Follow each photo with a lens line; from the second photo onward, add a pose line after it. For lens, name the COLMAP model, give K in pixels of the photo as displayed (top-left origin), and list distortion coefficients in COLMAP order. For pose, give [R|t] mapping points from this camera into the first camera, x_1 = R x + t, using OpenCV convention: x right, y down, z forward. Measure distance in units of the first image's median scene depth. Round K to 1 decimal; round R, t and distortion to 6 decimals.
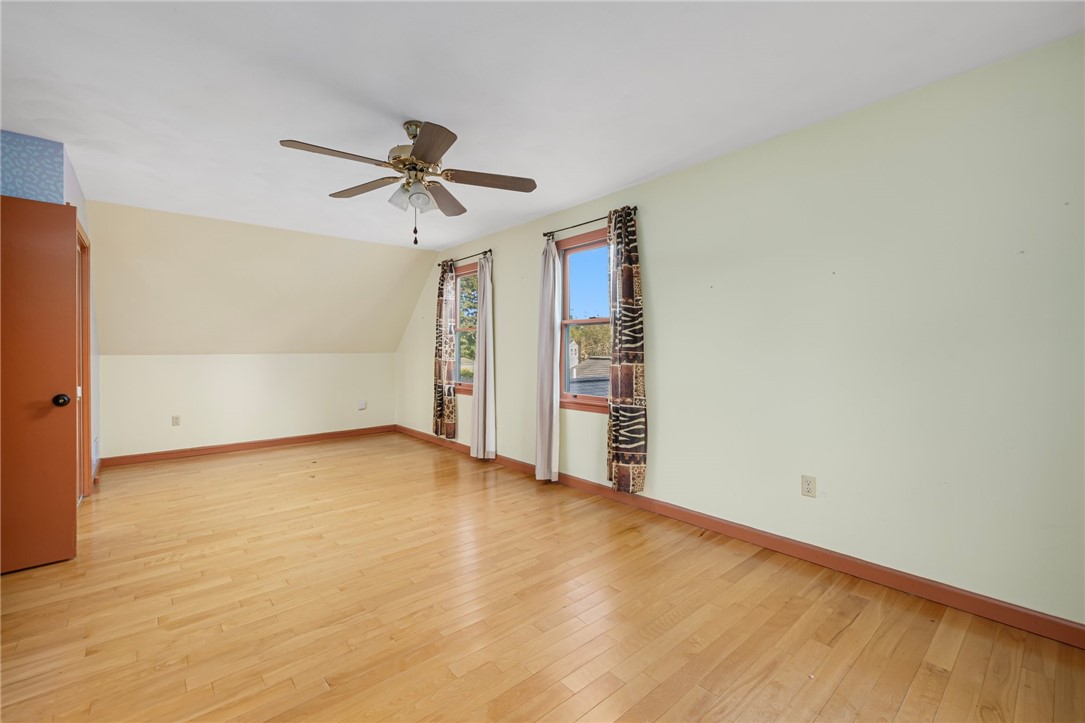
lens RADIAL K [[464.3, 0, 539.6], [0, 464.3, 351.1], [0, 0, 1]] dist [0.000602, 0.000176]
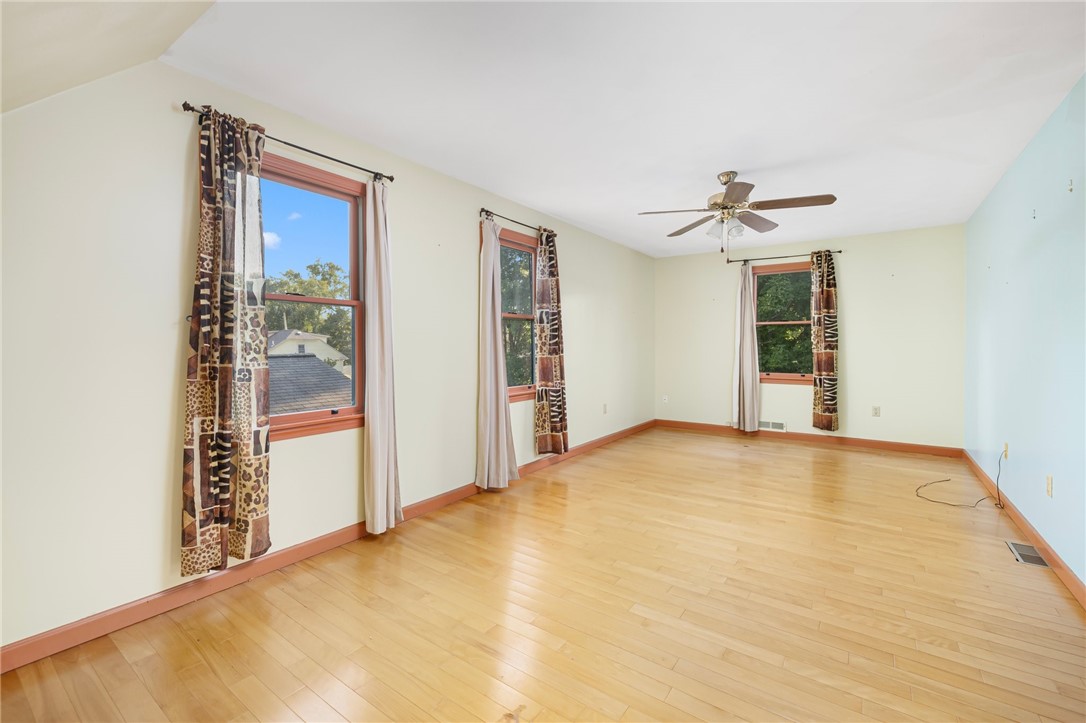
lens RADIAL K [[464.7, 0, 540.1], [0, 464.7, 351.1], [0, 0, 1]] dist [0.000602, 0.000176]
pose [[-0.235343, -0.008629, 0.971874, -1.025258], [0.002340, 0.999953, 0.009445, 0.003615], [-0.971909, 0.004497, -0.235312, 1.318048]]
